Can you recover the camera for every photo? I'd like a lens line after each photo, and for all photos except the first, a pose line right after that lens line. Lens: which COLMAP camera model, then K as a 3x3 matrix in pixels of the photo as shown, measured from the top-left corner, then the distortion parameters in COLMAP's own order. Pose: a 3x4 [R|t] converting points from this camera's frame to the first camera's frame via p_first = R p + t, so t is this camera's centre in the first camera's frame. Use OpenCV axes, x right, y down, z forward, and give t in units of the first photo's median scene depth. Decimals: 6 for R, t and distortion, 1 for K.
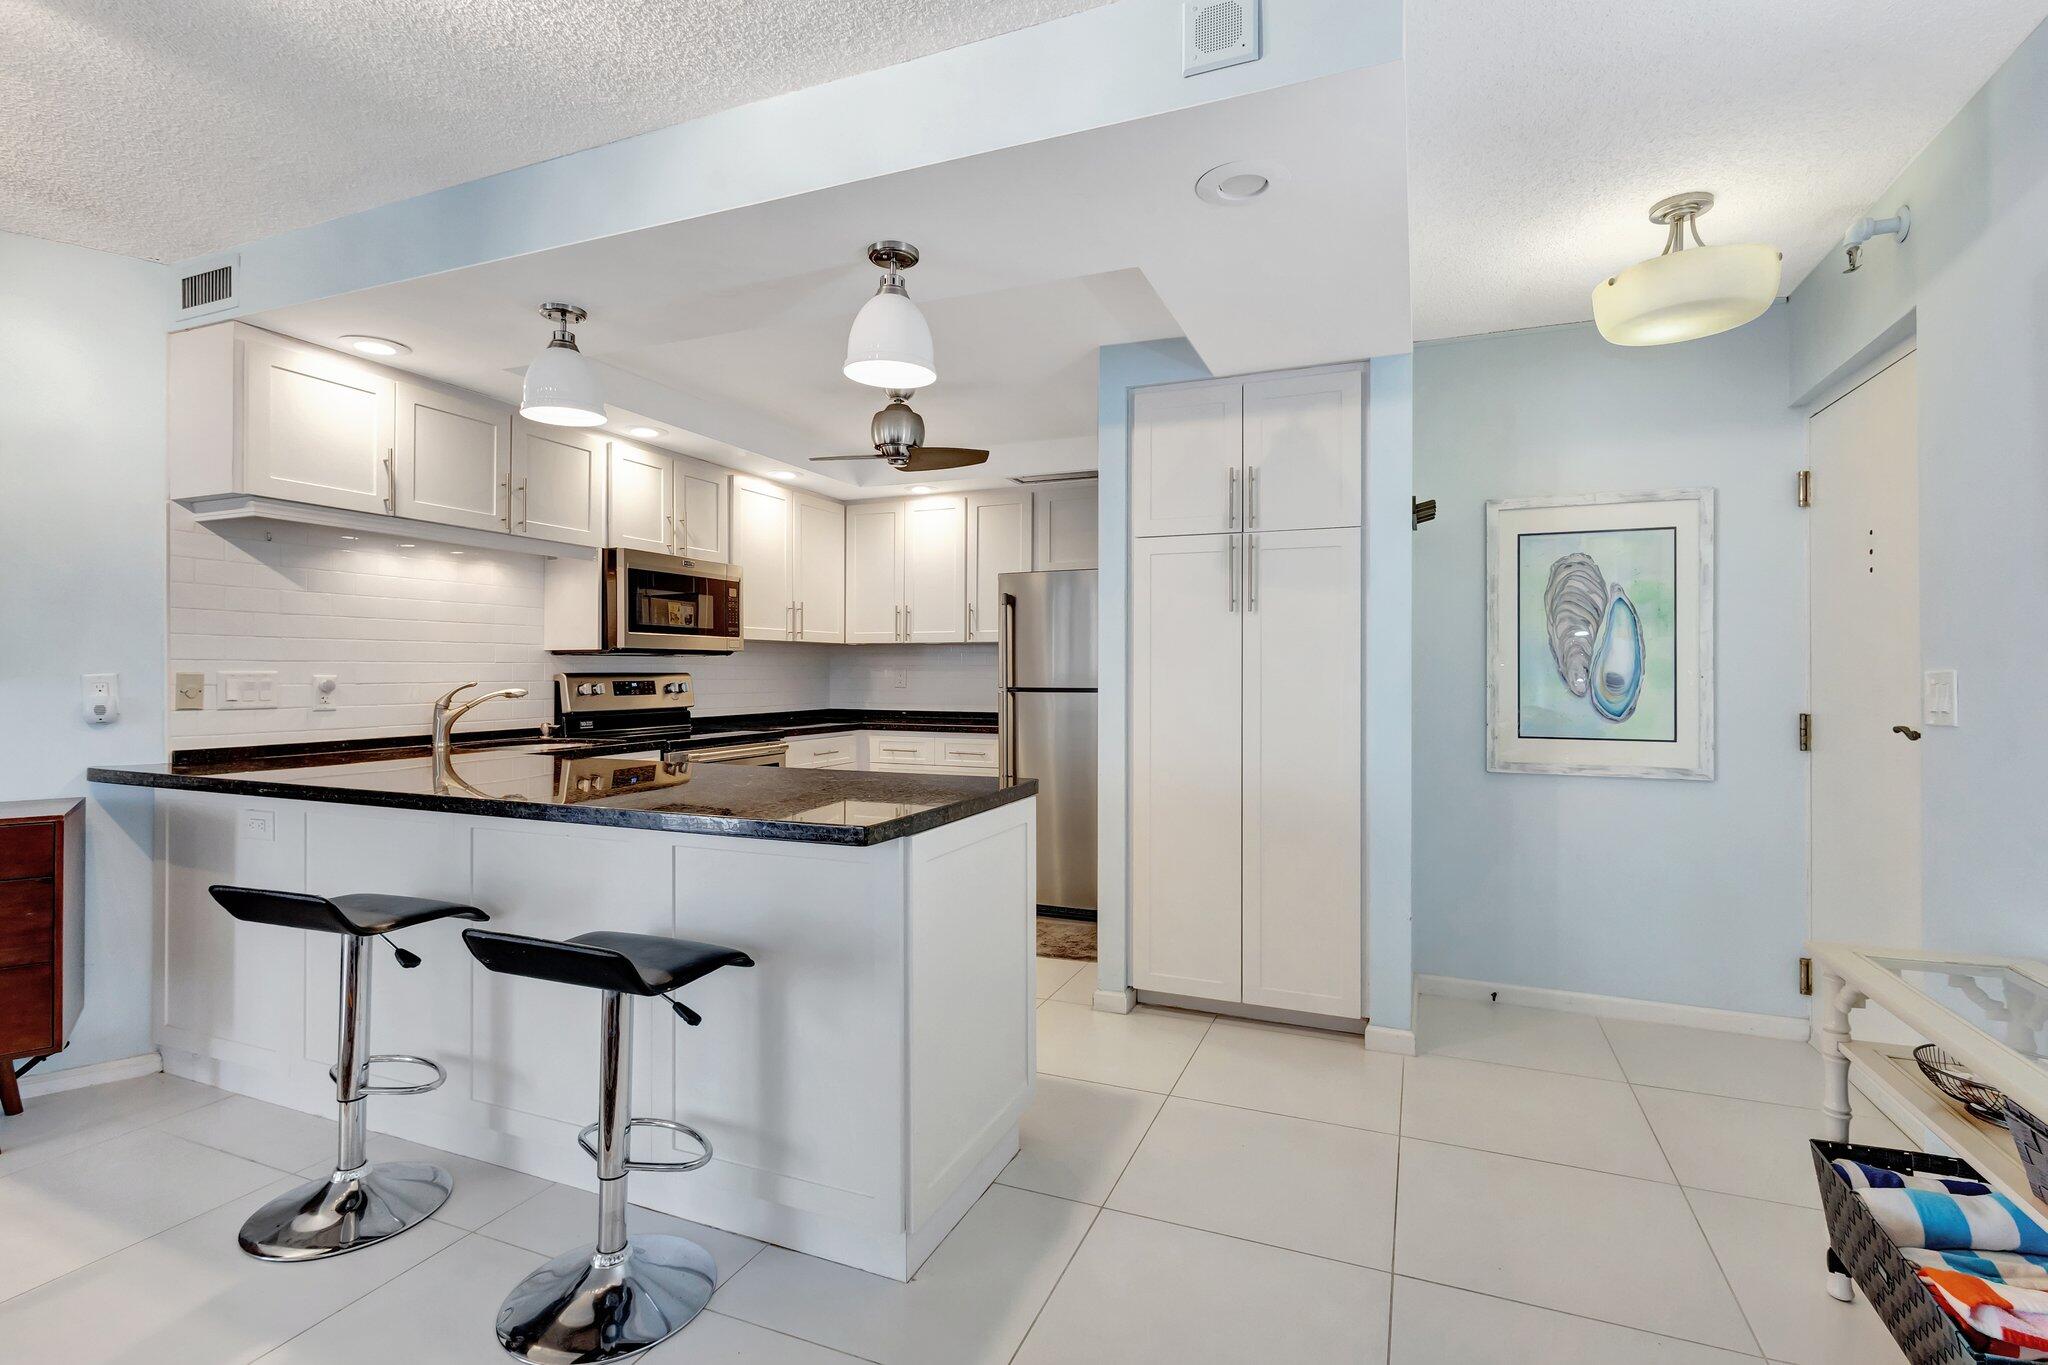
lens RADIAL K [[941.5, 0, 1026.6], [0, 941.5, 669.6], [0, 0, 1]] dist [0.005772, 0.000502]
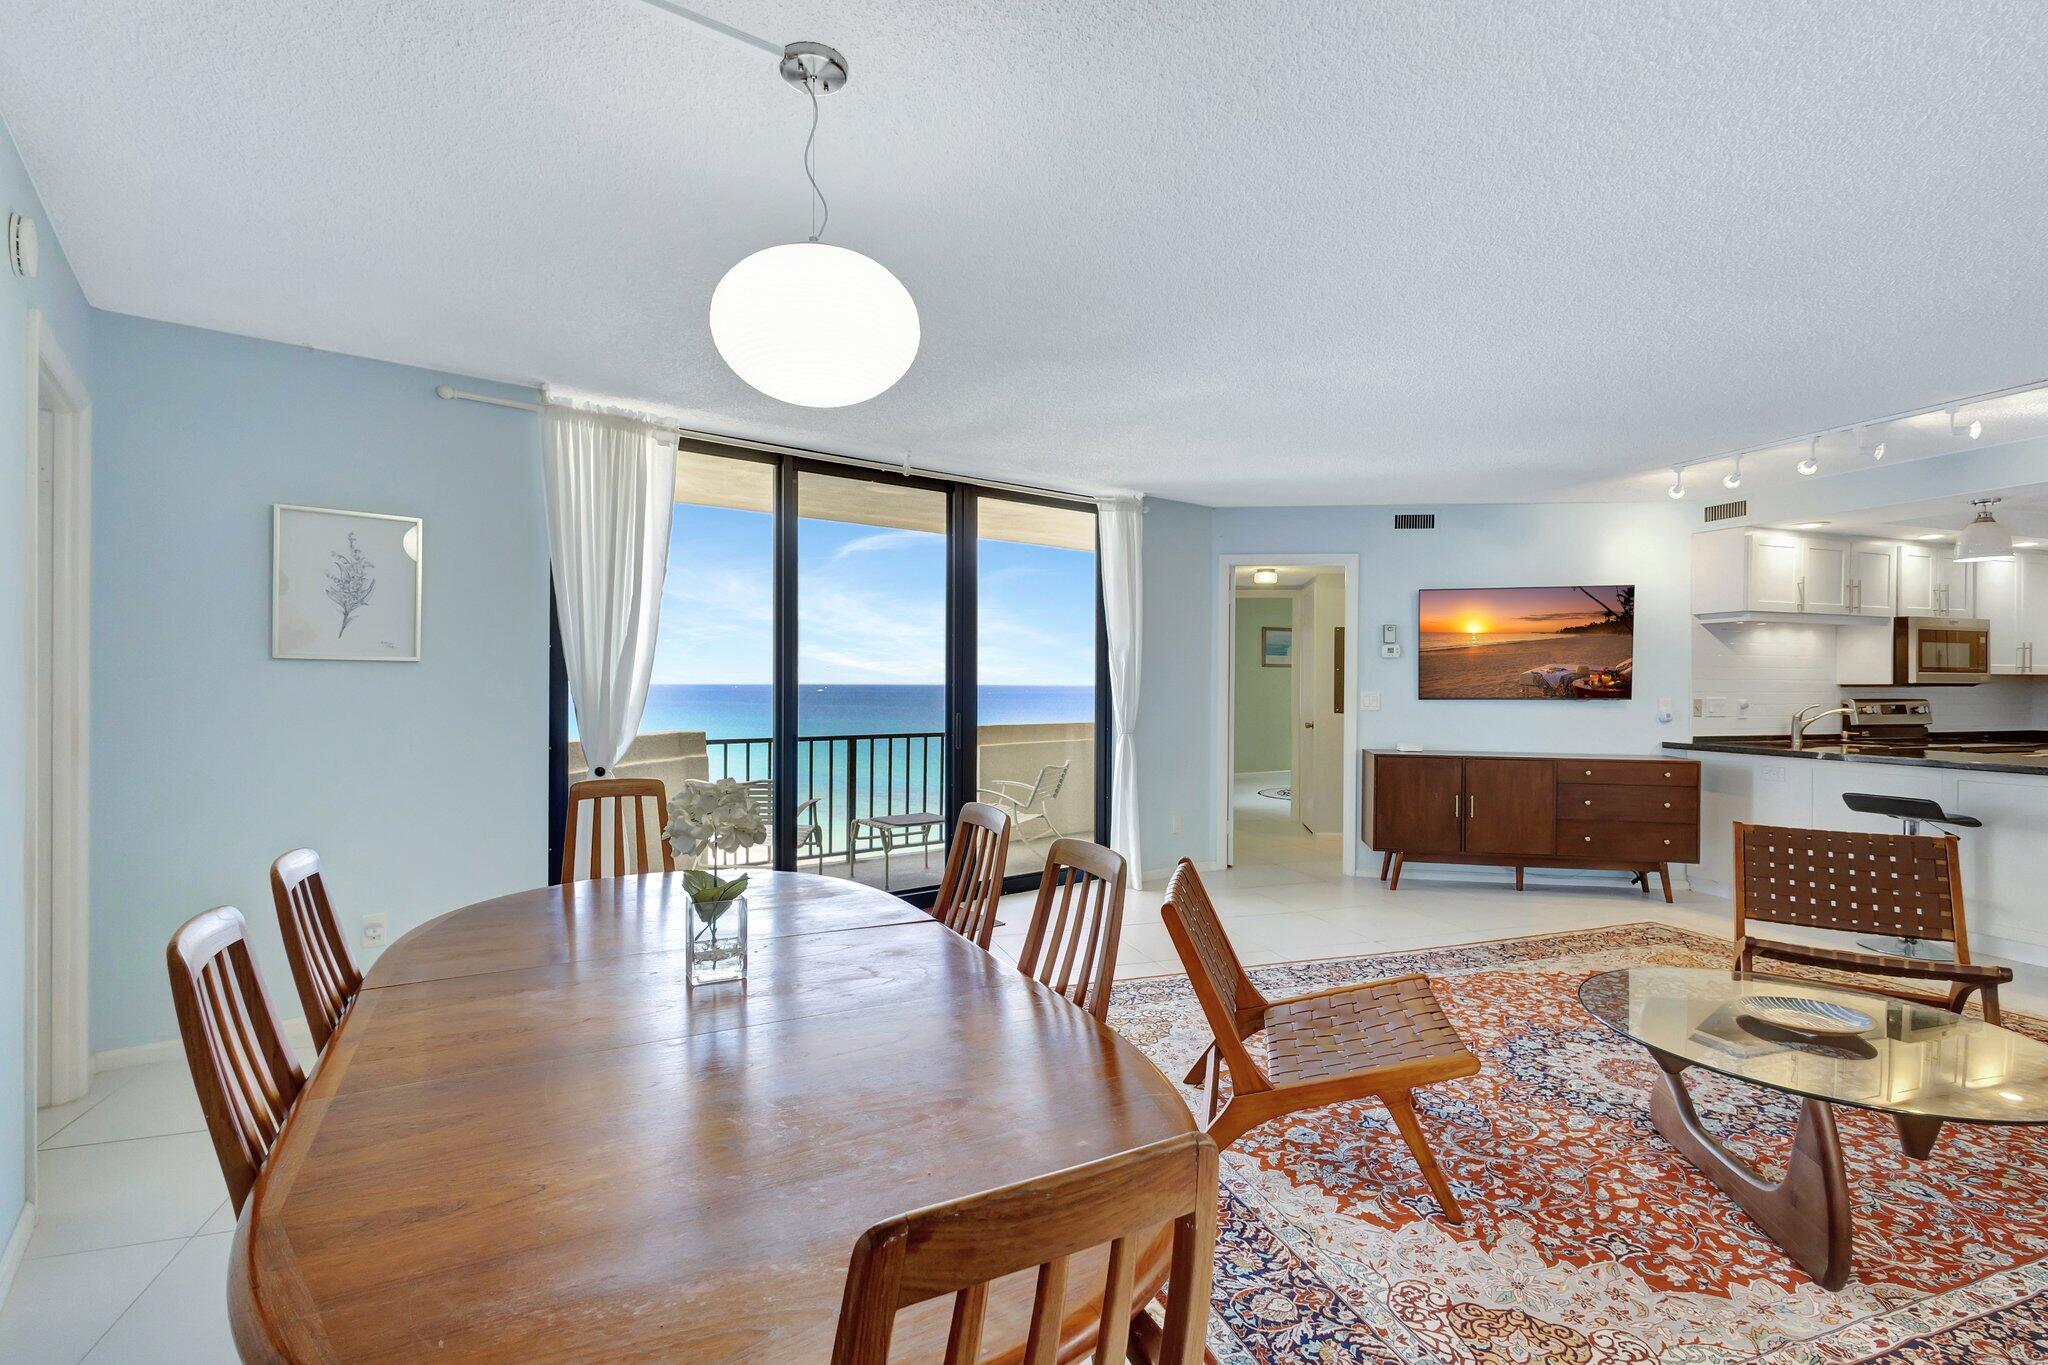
lens RADIAL K [[941.5, 0, 1030.6], [0, 941.5, 687.1], [0, 0, 1]] dist [0.005772, 0.000502]
pose [[0.654370, 0.007717, -0.756135, -0.208732], [-0.004534, 0.999970, 0.006282, -0.019728], [0.756161, -0.000682, 0.654385, -1.042411]]
